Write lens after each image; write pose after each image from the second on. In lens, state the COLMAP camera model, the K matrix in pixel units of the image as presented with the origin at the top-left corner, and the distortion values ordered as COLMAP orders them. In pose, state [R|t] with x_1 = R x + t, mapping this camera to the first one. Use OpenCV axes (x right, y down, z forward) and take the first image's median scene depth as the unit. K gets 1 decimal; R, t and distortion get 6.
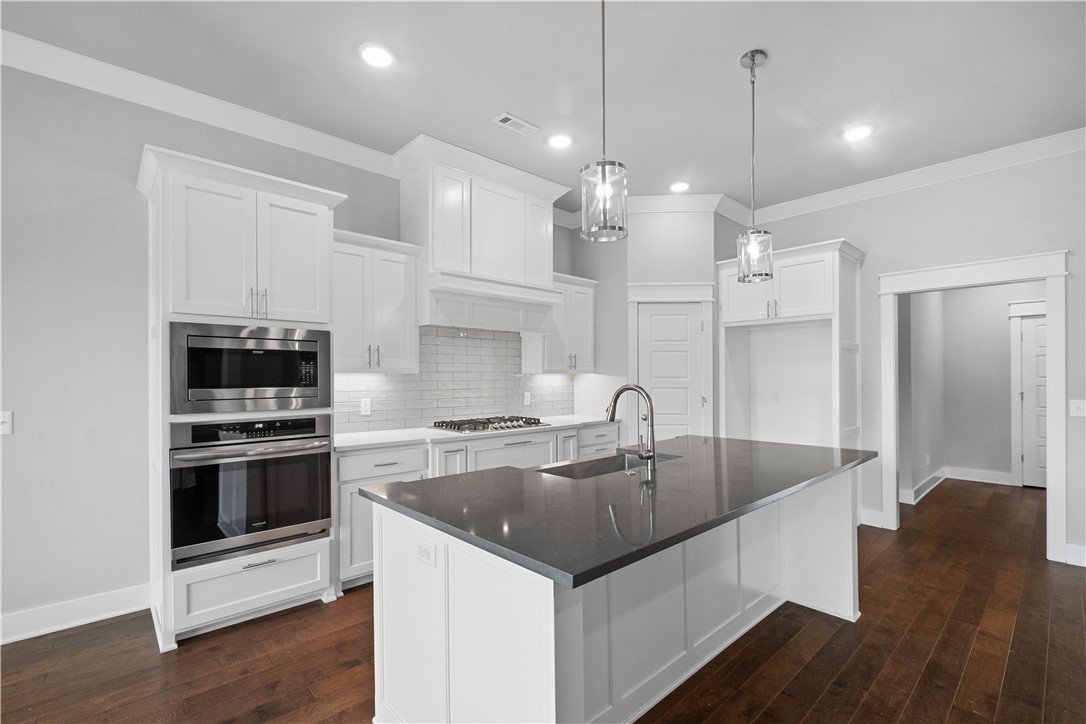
lens RADIAL K [[484.6, 0, 537.9], [0, 484.6, 372.4], [0, 0, 1]] dist [-0.001136, -0.000217]
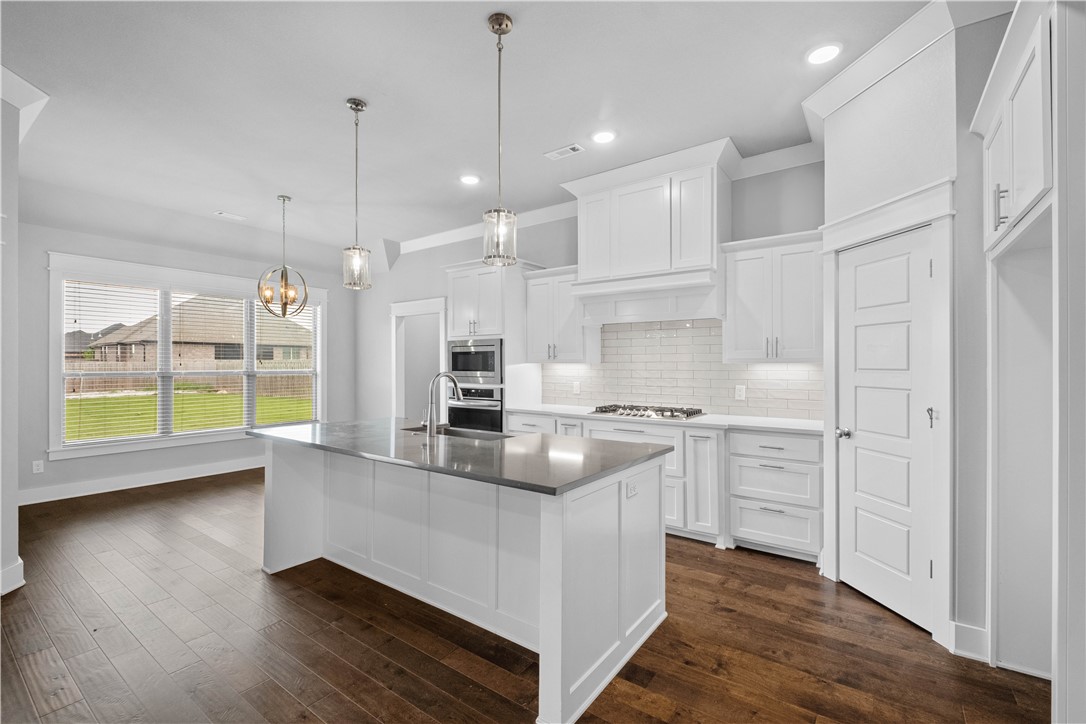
lens RADIAL K [[468.7, 0, 545.2], [0, 468.7, 365.6], [0, 0, 1]] dist [-0.003688, -0.001022]
pose [[0.209318, 0.002094, -0.977845, 0.870905], [0.004599, 0.999985, 0.003126, 0.002944], [0.977837, -0.005152, 0.209305, 0.594014]]
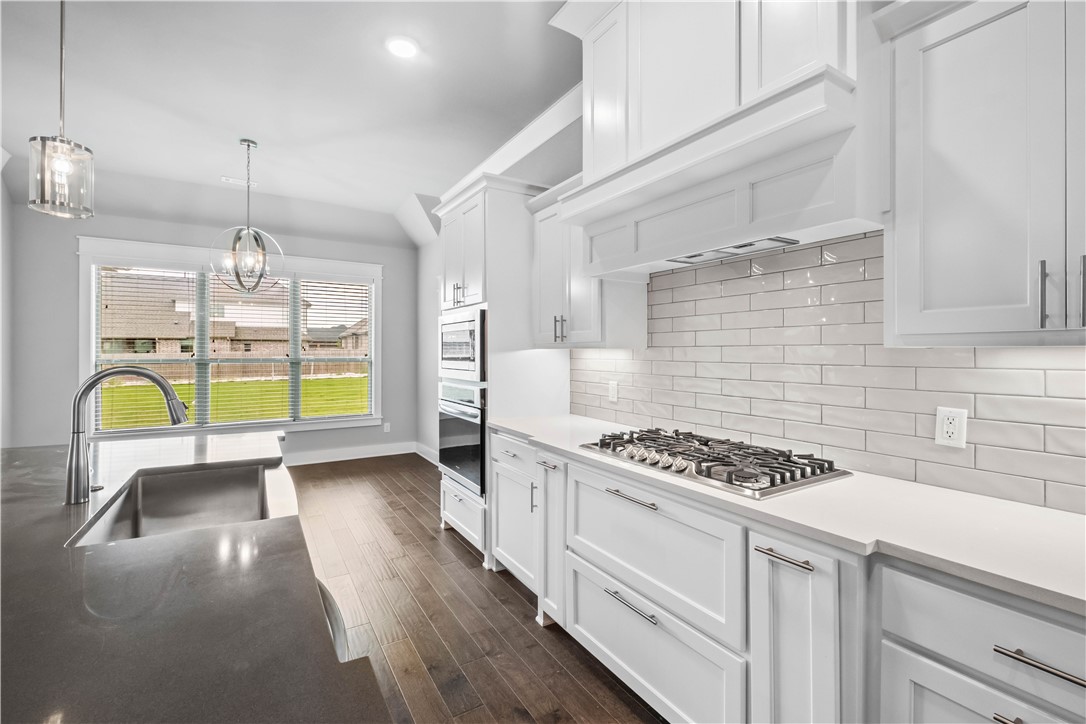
lens RADIAL K [[474.4, 0, 540.2], [0, 474.4, 353.2], [0, 0, 1]] dist [-0.000799, -0.000533]
pose [[-0.191274, 0.003473, -0.981531, 0.405037], [0.003564, 0.999990, 0.002844, 0.005283], [0.981530, -0.002954, -0.191284, 0.967042]]
